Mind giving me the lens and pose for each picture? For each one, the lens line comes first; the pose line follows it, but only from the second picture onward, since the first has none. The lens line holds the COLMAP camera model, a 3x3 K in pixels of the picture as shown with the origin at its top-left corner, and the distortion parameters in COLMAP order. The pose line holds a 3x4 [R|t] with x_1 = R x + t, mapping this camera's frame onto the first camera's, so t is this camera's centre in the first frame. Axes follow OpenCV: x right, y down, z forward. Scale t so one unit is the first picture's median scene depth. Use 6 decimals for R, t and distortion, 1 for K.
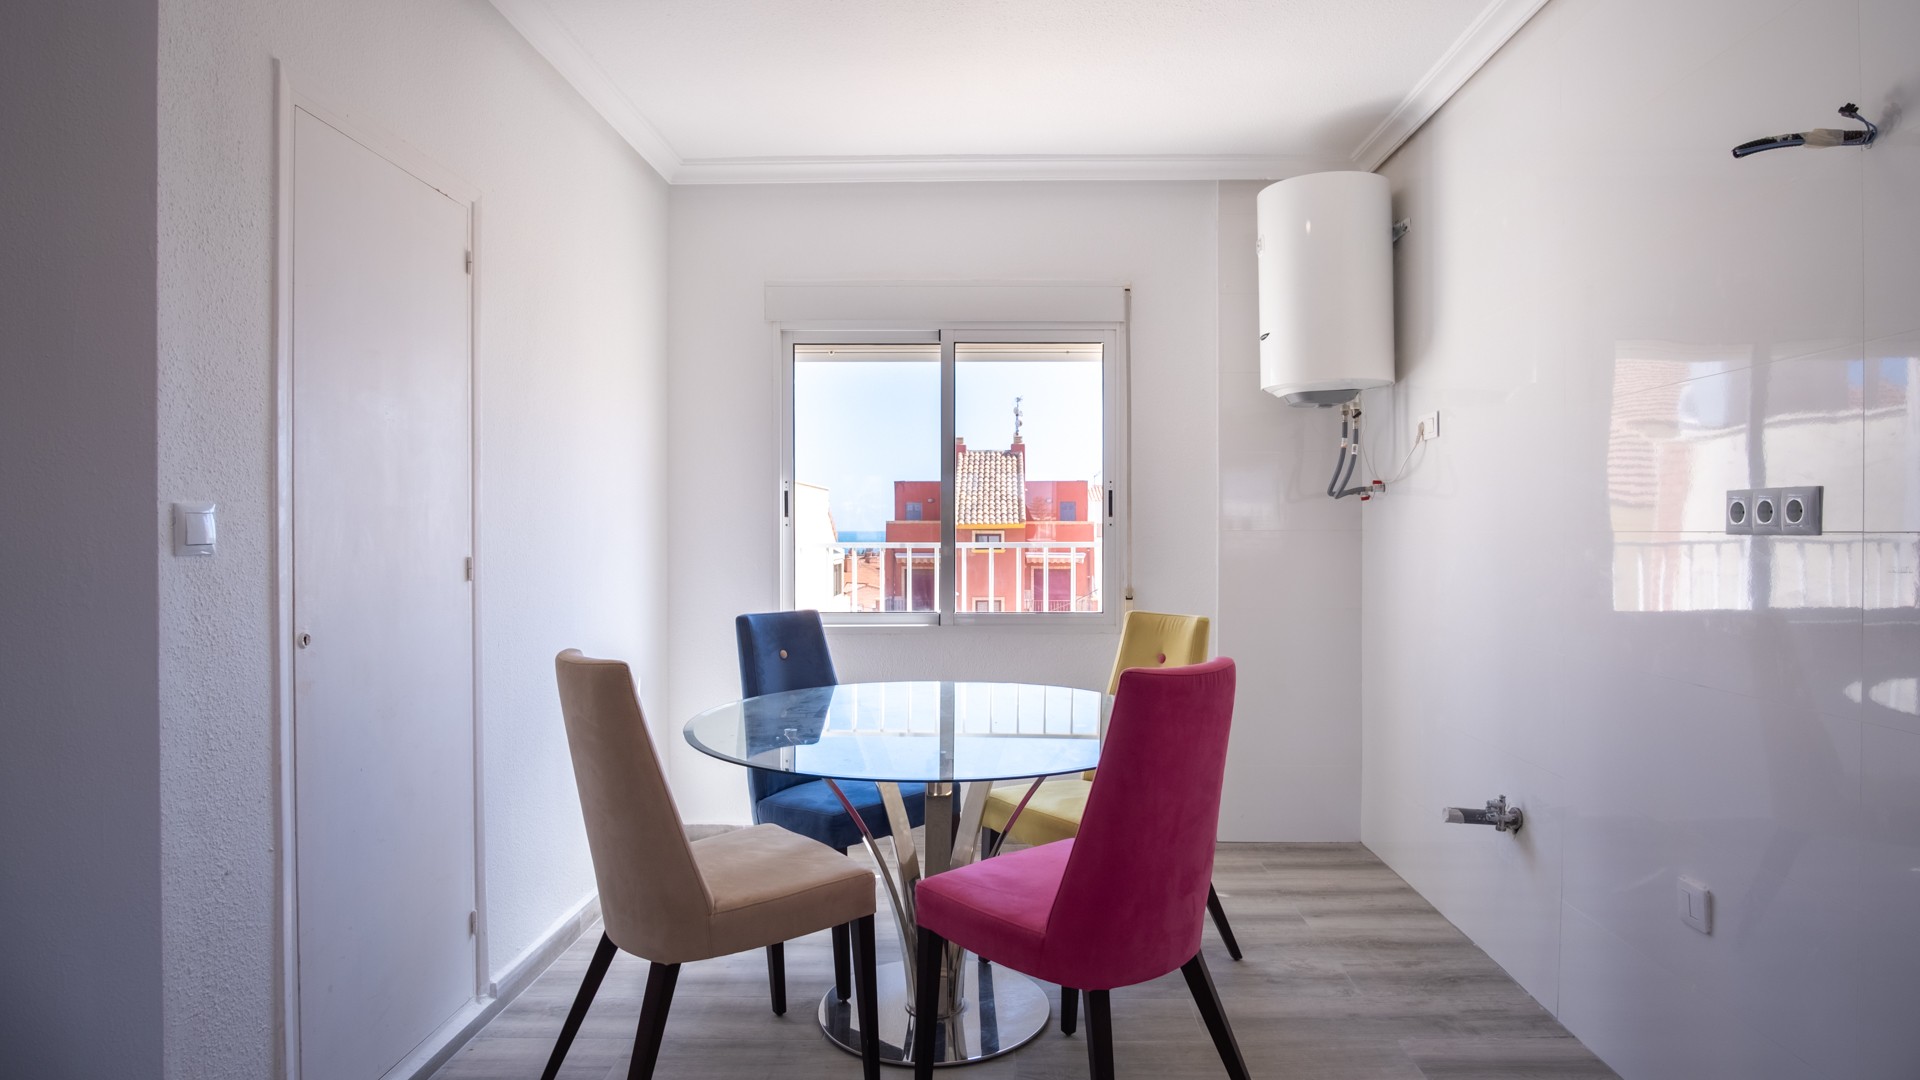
lens RADIAL K [[1084.8, 0, 960.0], [0, 1084.8, 540.0], [0, 0, 1]] dist [-0.042232, 0.001209]
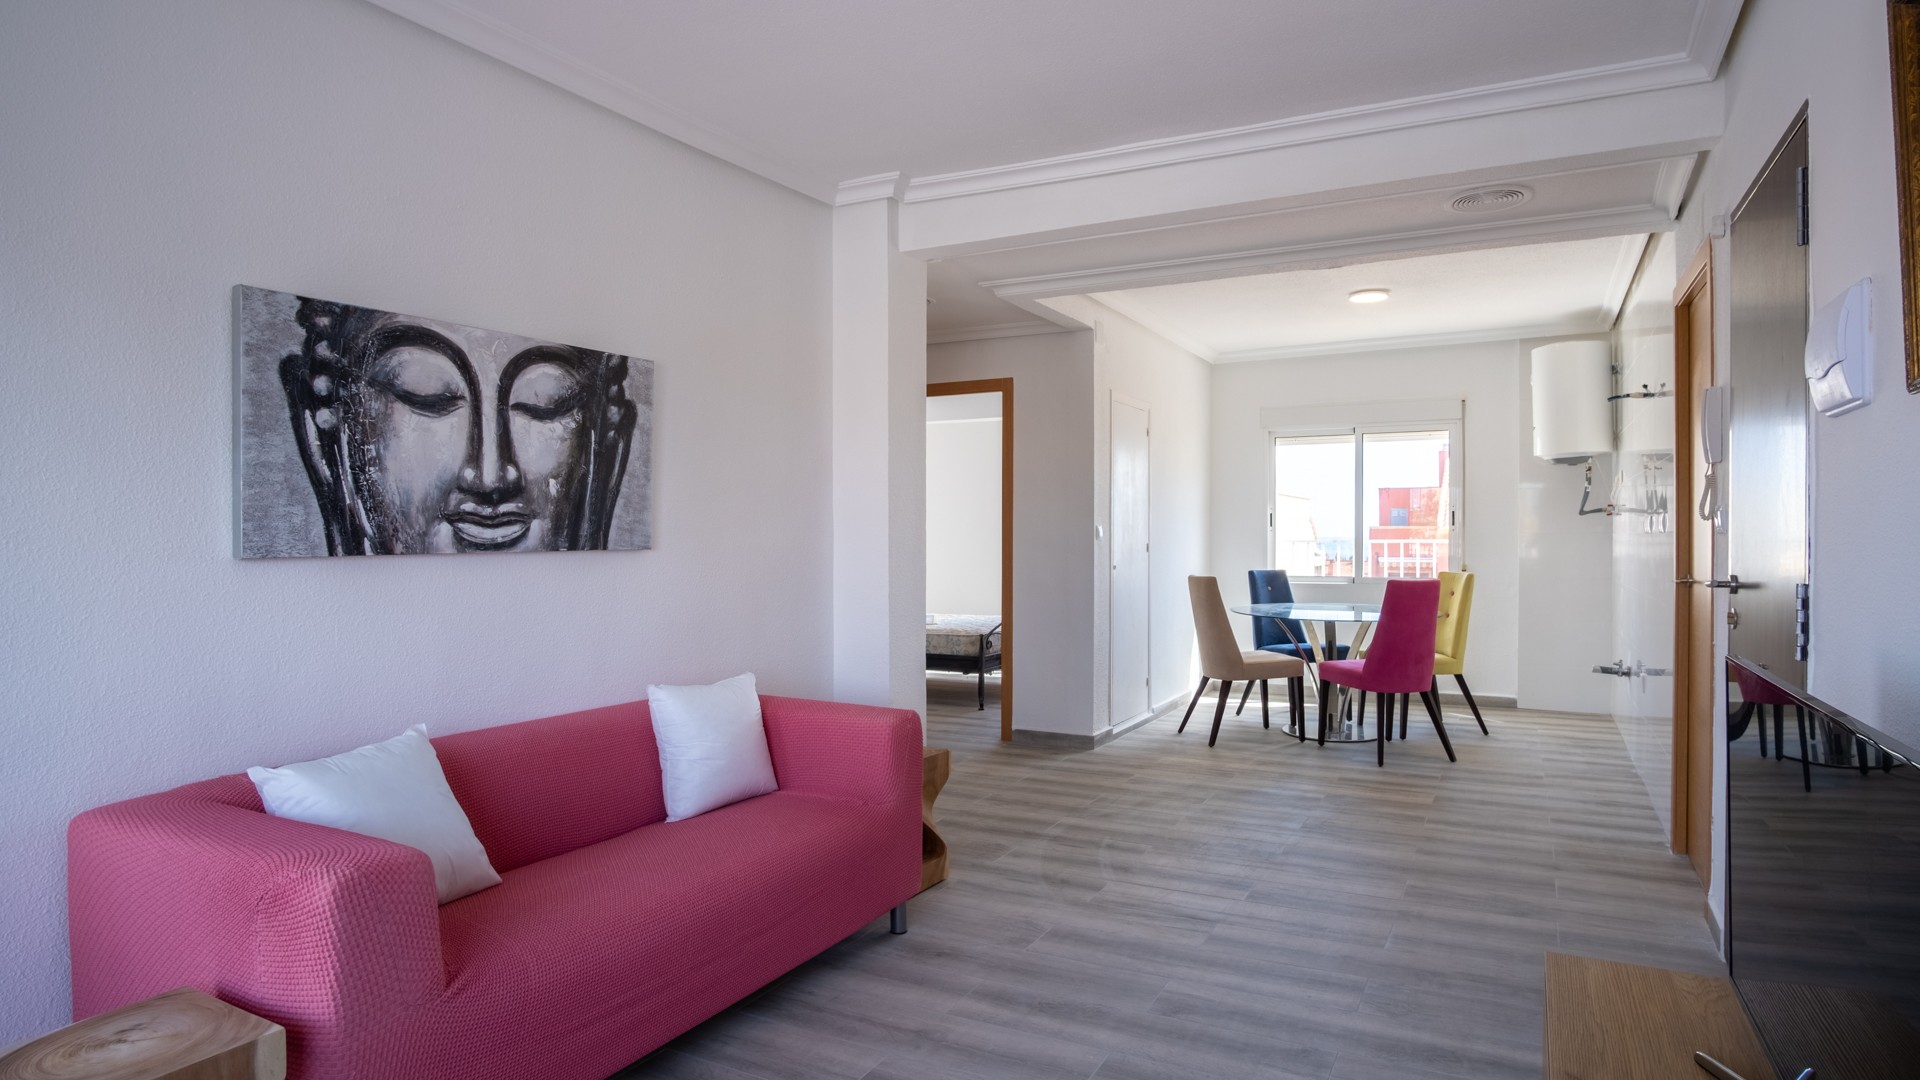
lens RADIAL K [[1056.5, 0, 989.2], [0, 1056.5, 561.4], [0, 0, 1]] dist [-0.012669, -0.000225]
pose [[0.913305, 0.007705, -0.407203, 0.175268], [-0.001666, 0.999883, 0.015182, 0.015006], [0.407272, -0.013187, 0.913212, -1.095409]]
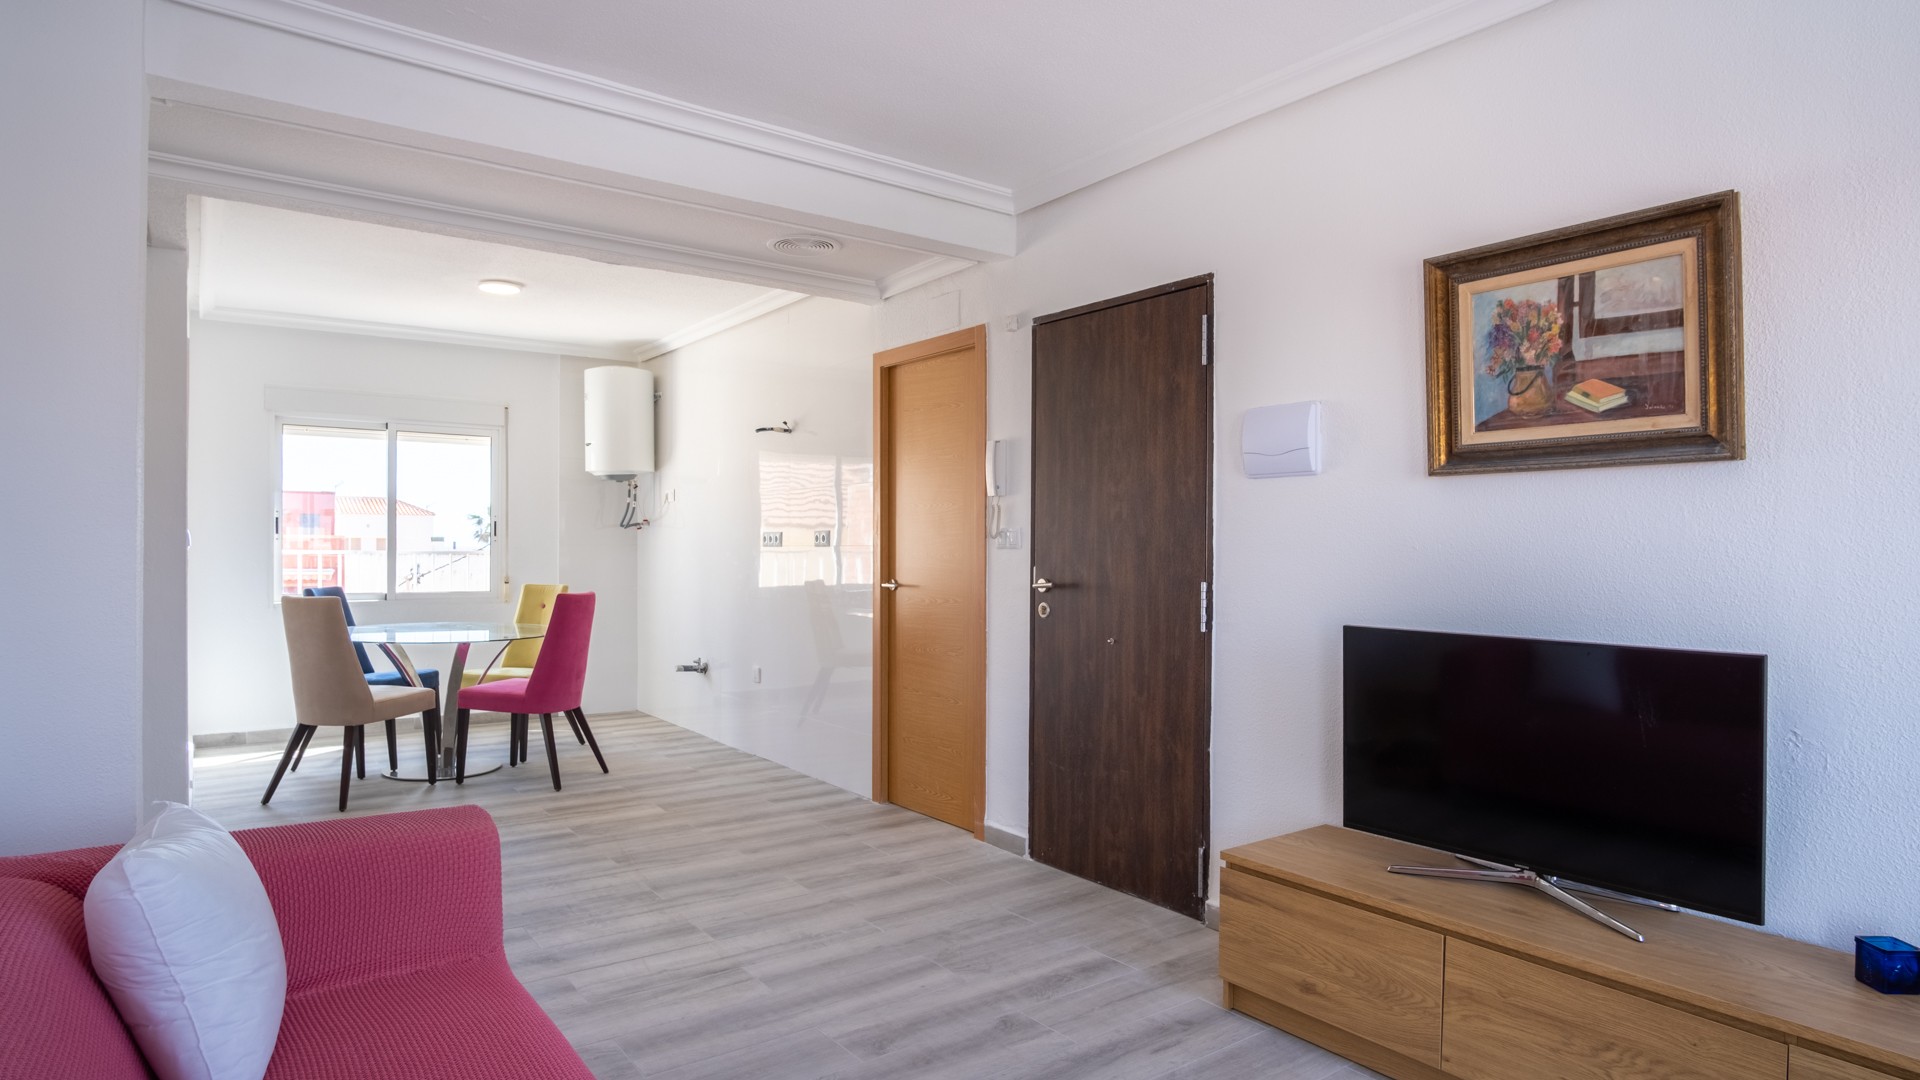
lens RADIAL K [[1056.5, 0, 989.2], [0, 1056.5, 561.4], [0, 0, 1]] dist [-0.012669, -0.000225]
pose [[0.772434, -0.001676, 0.635093, -0.381800], [-0.000644, 0.999994, 0.003422, 0.014674], [-0.635095, -0.003052, 0.772428, -0.962796]]
